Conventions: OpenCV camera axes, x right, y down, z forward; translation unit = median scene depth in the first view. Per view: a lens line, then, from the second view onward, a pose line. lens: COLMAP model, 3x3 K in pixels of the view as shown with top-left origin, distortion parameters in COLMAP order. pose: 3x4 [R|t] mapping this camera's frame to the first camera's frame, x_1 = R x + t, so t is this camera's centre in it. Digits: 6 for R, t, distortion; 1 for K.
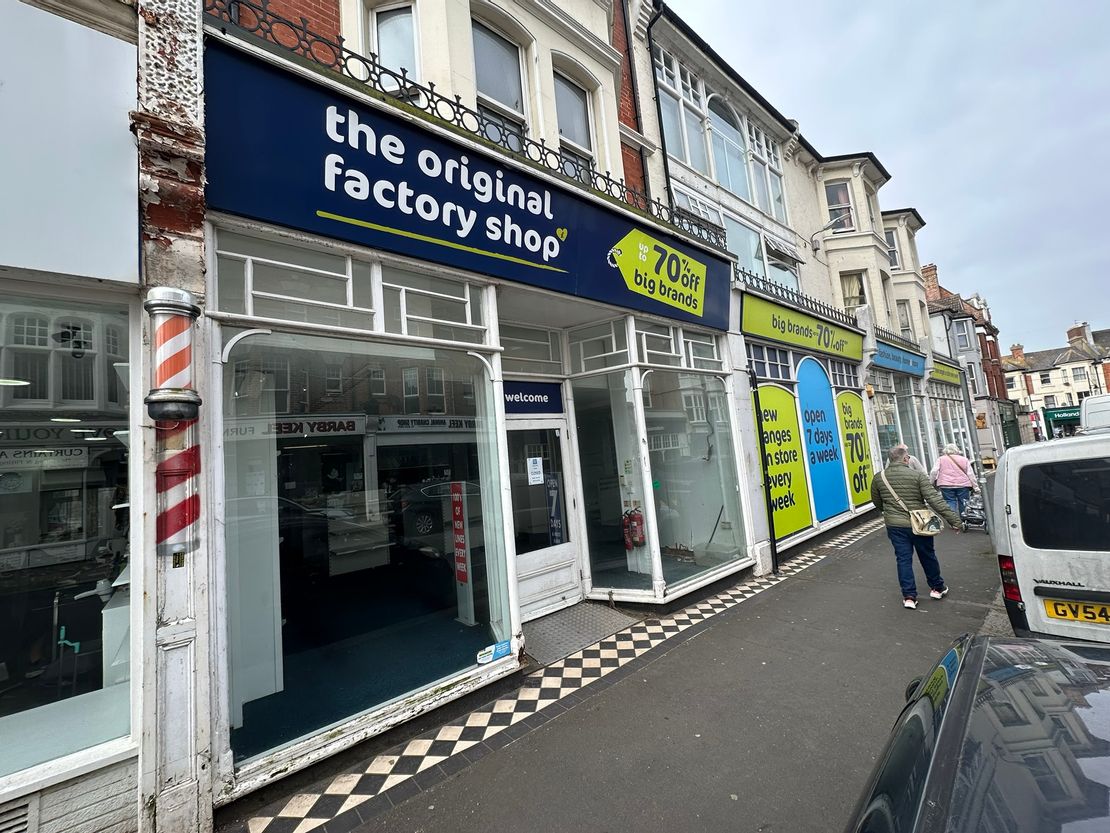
lens RADIAL K [[440.2, 0, 555.5], [0, 440.2, 418.3], [0, 0, 1]] dist [-0.007591, 0.001070]
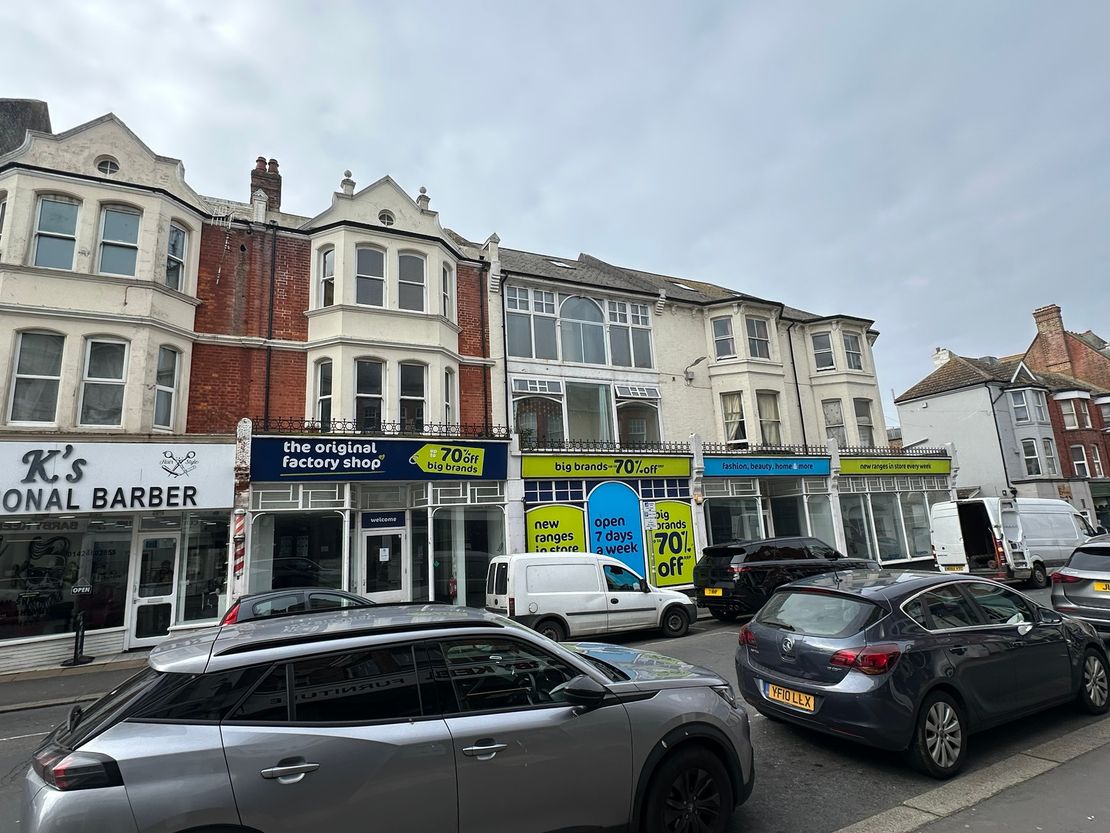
lens RADIAL K [[556.6, 0, 552.9], [0, 556.6, 418.5], [0, 0, 1]] dist [-0.008724, 0.000597]
pose [[0.972264, -0.008975, -0.233713, 1.804592], [-0.010696, 0.996512, -0.082762, -0.423434], [0.233641, 0.082966, 0.968777, -1.933846]]
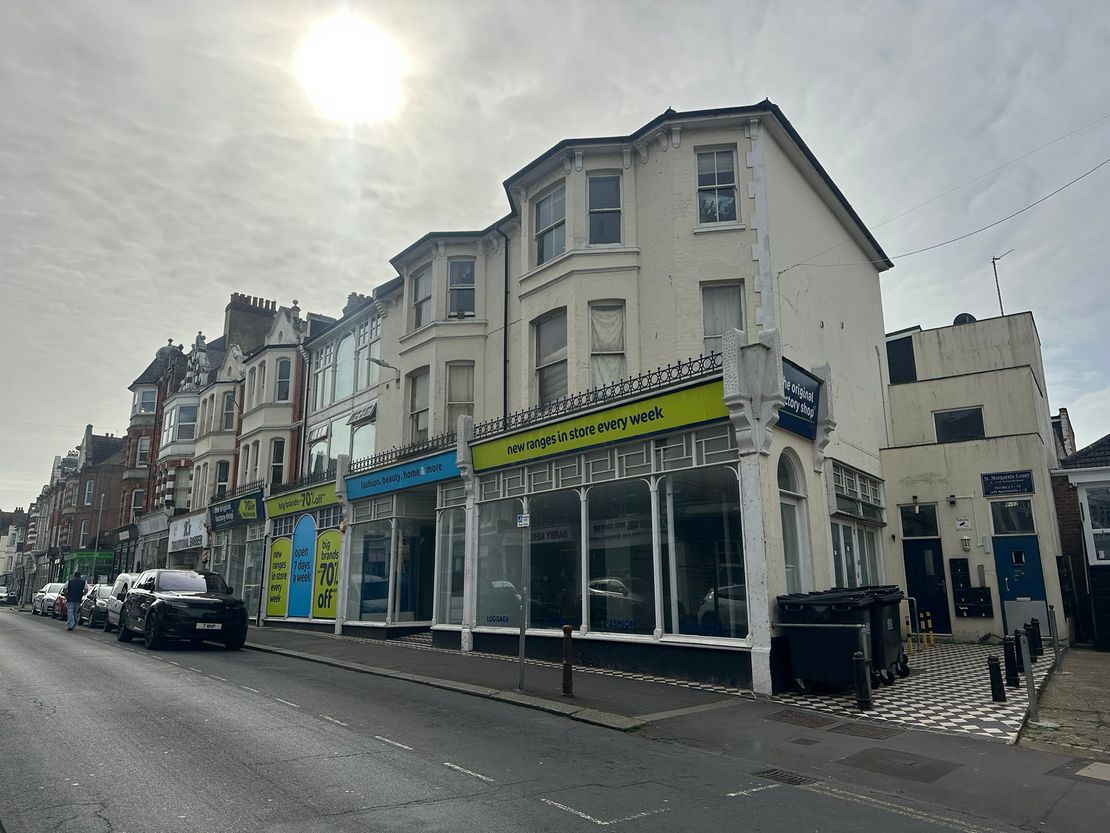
lens RADIAL K [[778.0, 0, 553.4], [0, 778.0, 417.0], [0, 0, 1]] dist [0.067190, -0.087622]
pose [[-0.001607, -0.139606, -0.990206, 7.495185], [0.093847, 0.985816, -0.139139, -0.018032], [0.995585, -0.093151, 0.011518, 4.131471]]
